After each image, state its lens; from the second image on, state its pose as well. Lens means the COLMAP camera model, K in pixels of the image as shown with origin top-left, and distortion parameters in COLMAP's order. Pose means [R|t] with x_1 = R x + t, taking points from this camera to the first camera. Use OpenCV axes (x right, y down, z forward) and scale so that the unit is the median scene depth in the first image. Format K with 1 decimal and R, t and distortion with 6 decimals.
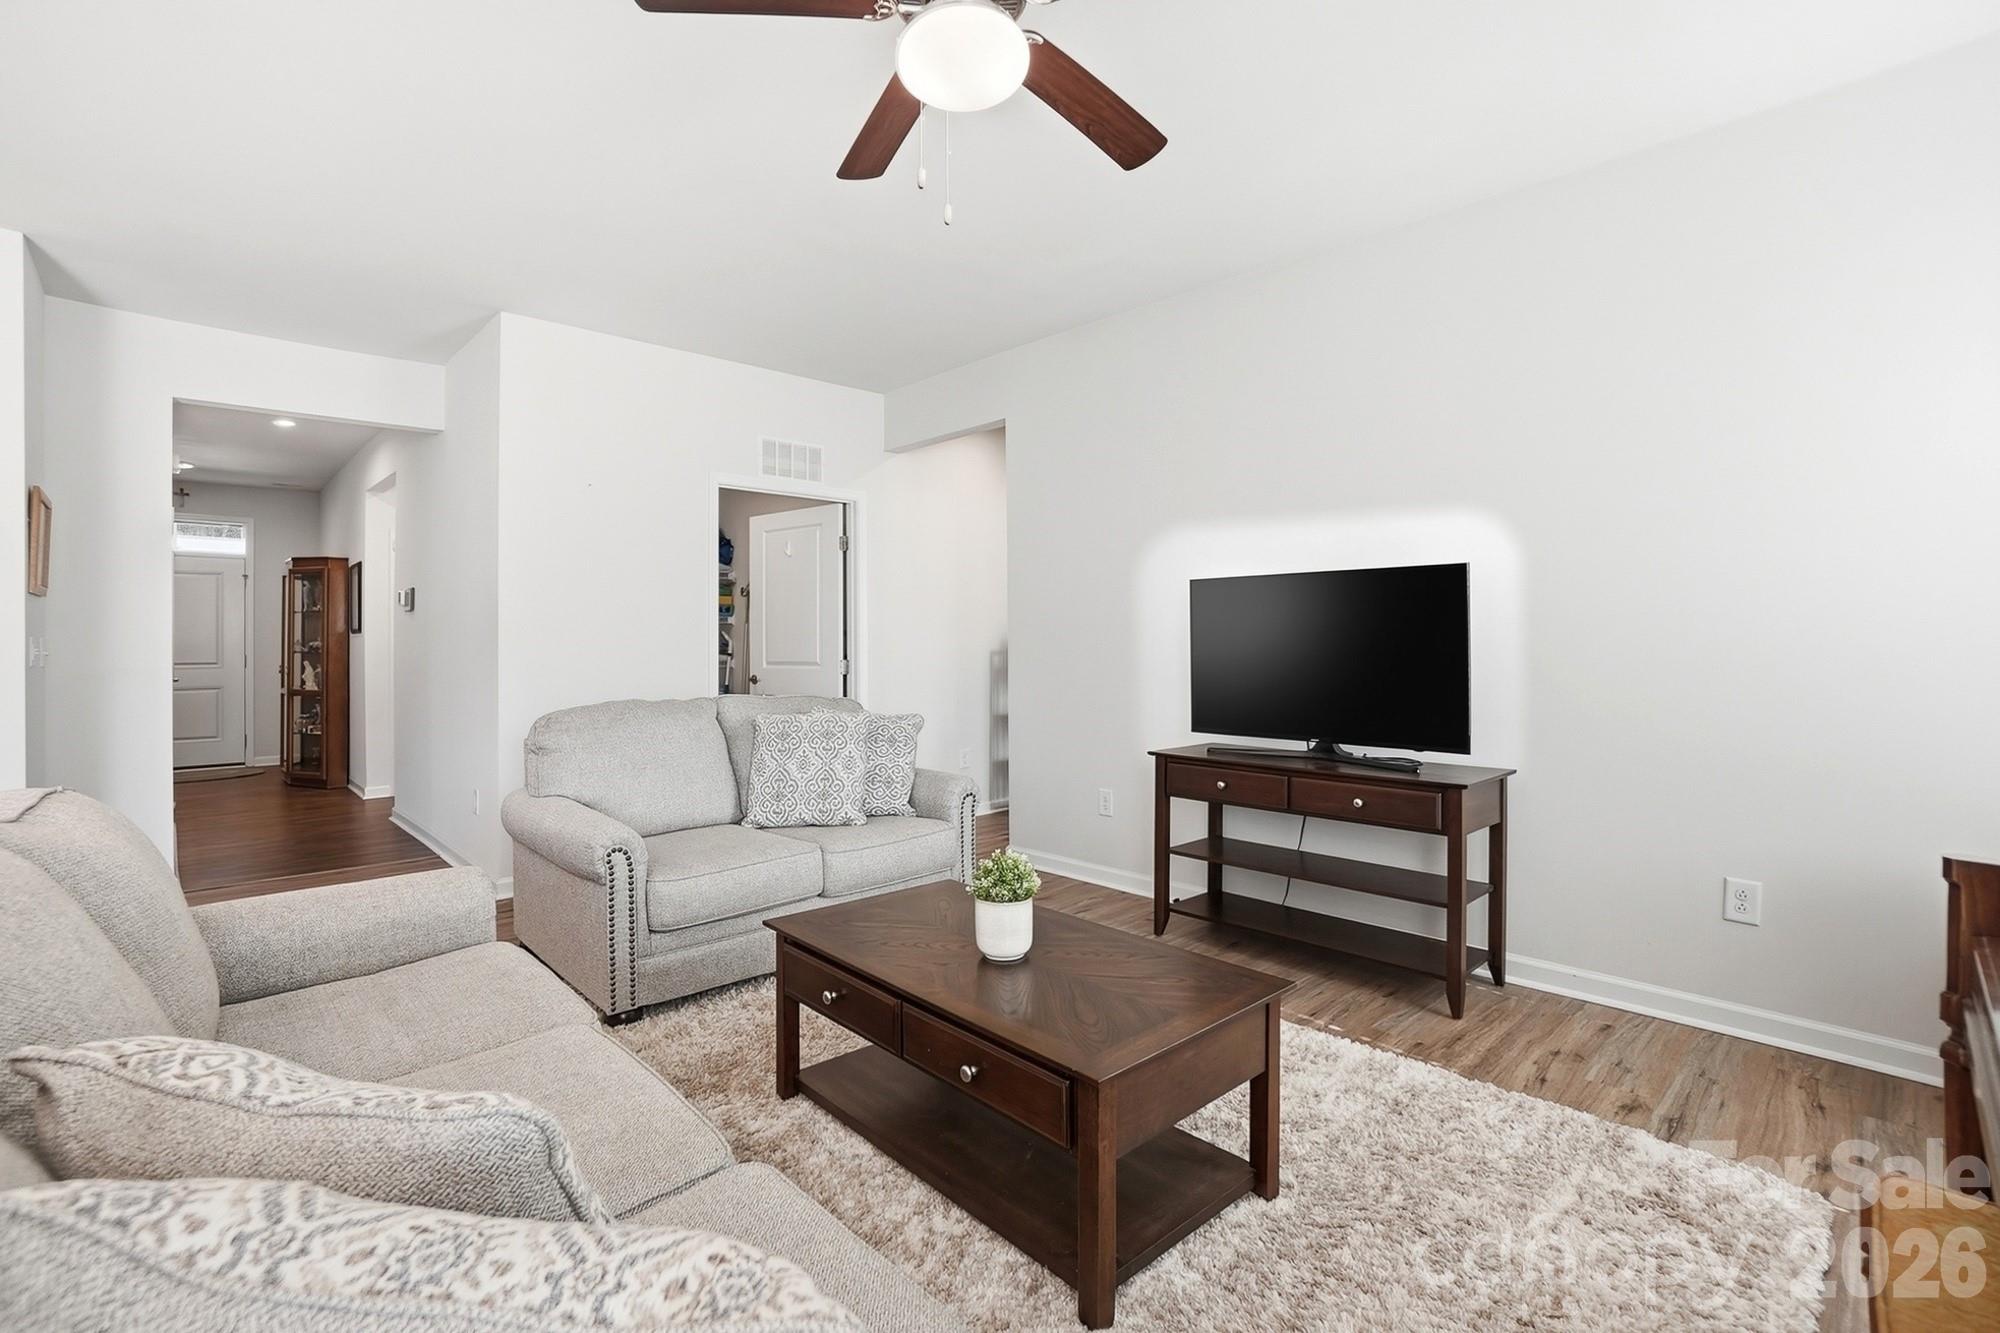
lens RADIAL K [[909.9, 0, 944.4], [0, 909.9, 647.0], [0, 0, 1]] dist [-0.044726, 0.015205]
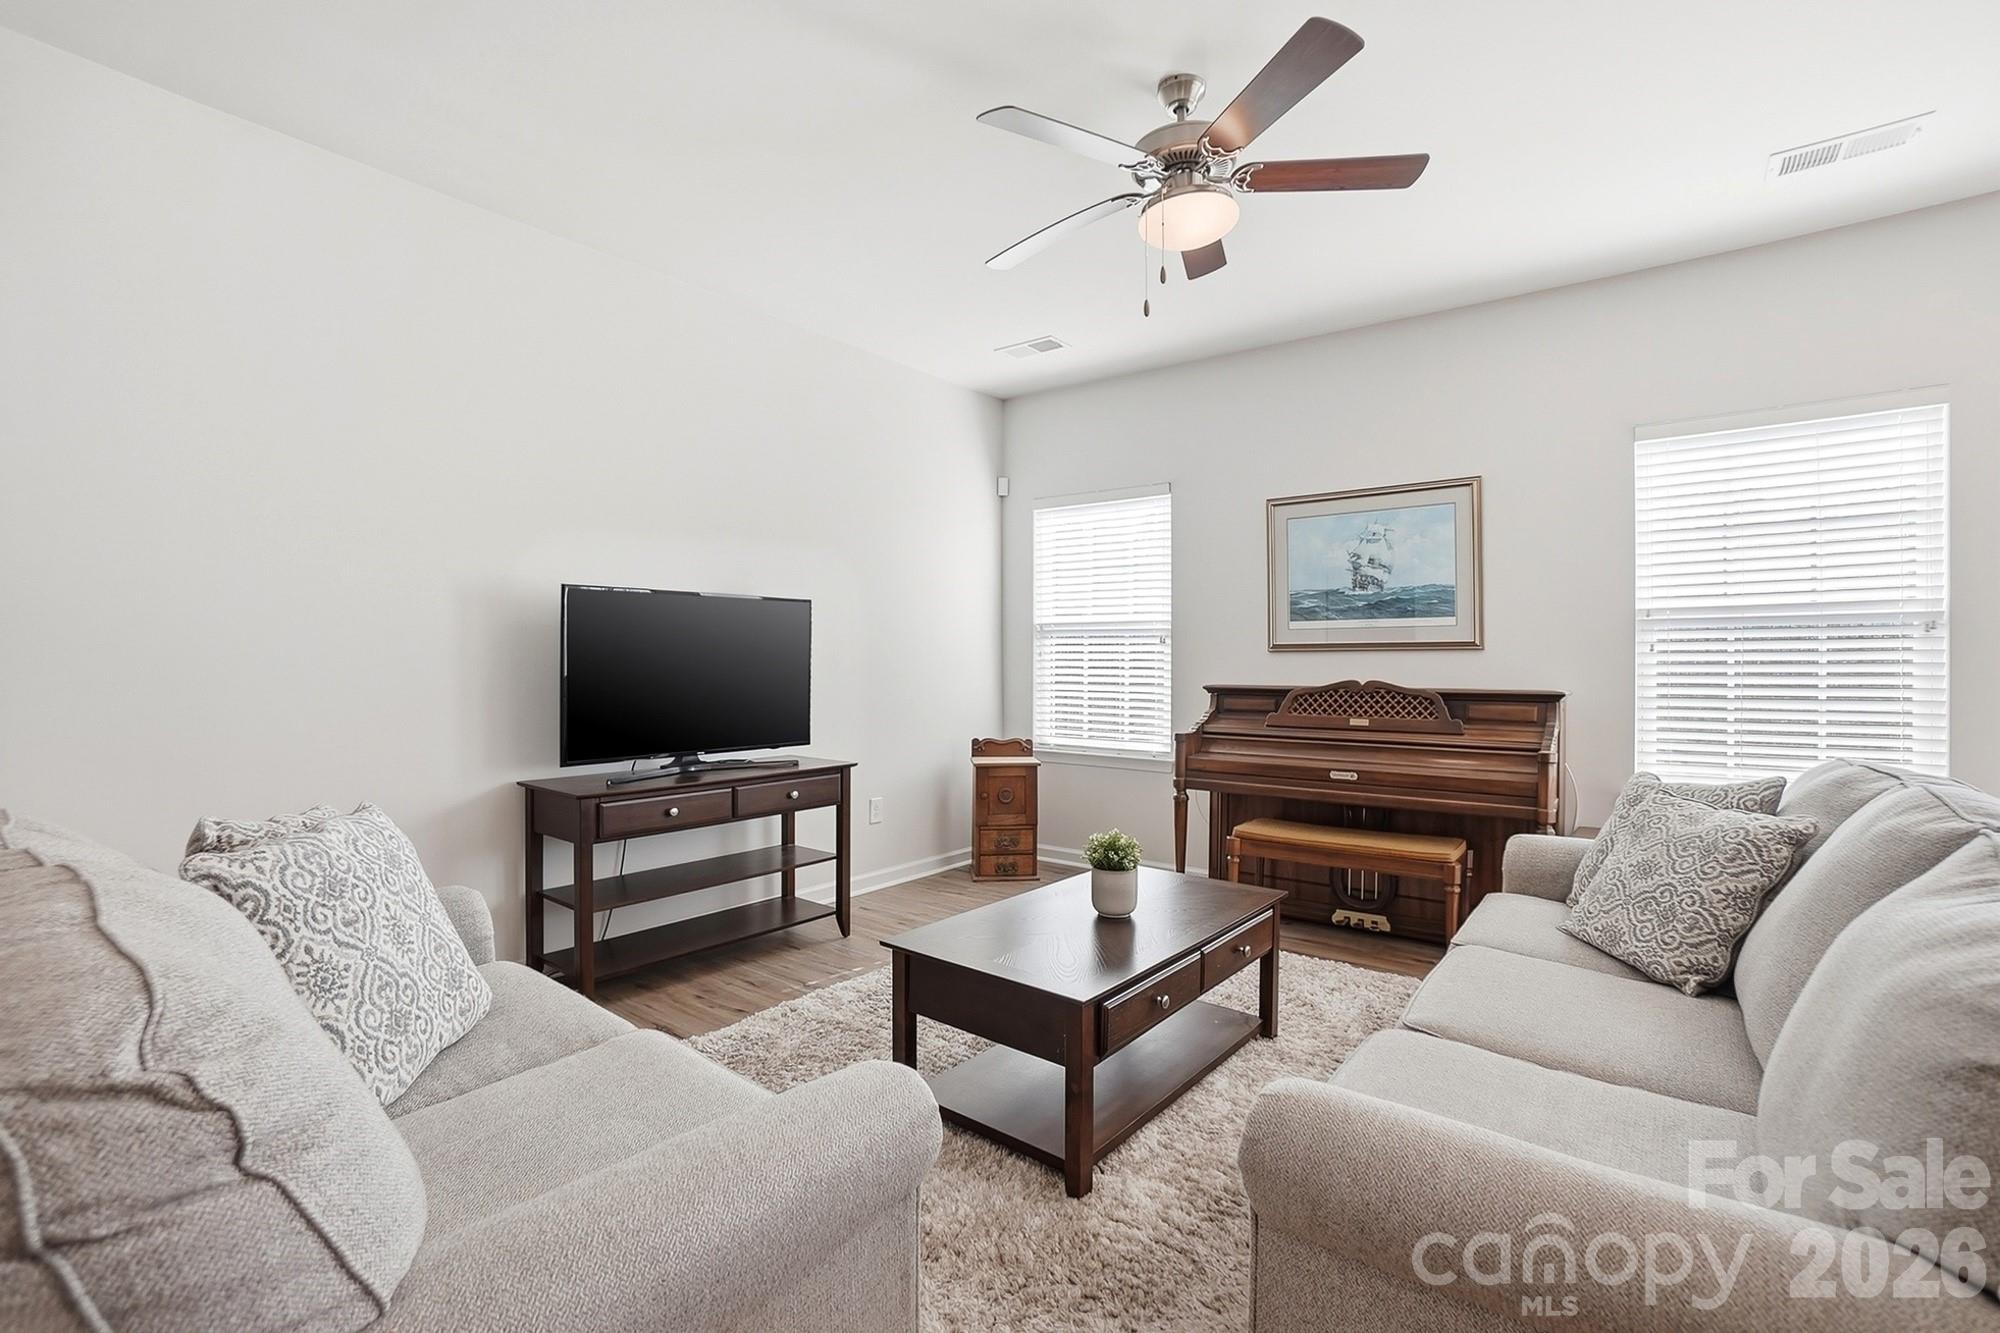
lens RADIAL K [[928.8, 0, 973.8], [0, 928.8, 670.3], [0, 0, 1]] dist [-0.052201, 0.018491]
pose [[-0.174219, -0.004354, 0.984697, -0.761543], [0.007314, 0.999957, 0.005715, 0.004211], [-0.984680, 0.008198, -0.174180, 0.952372]]
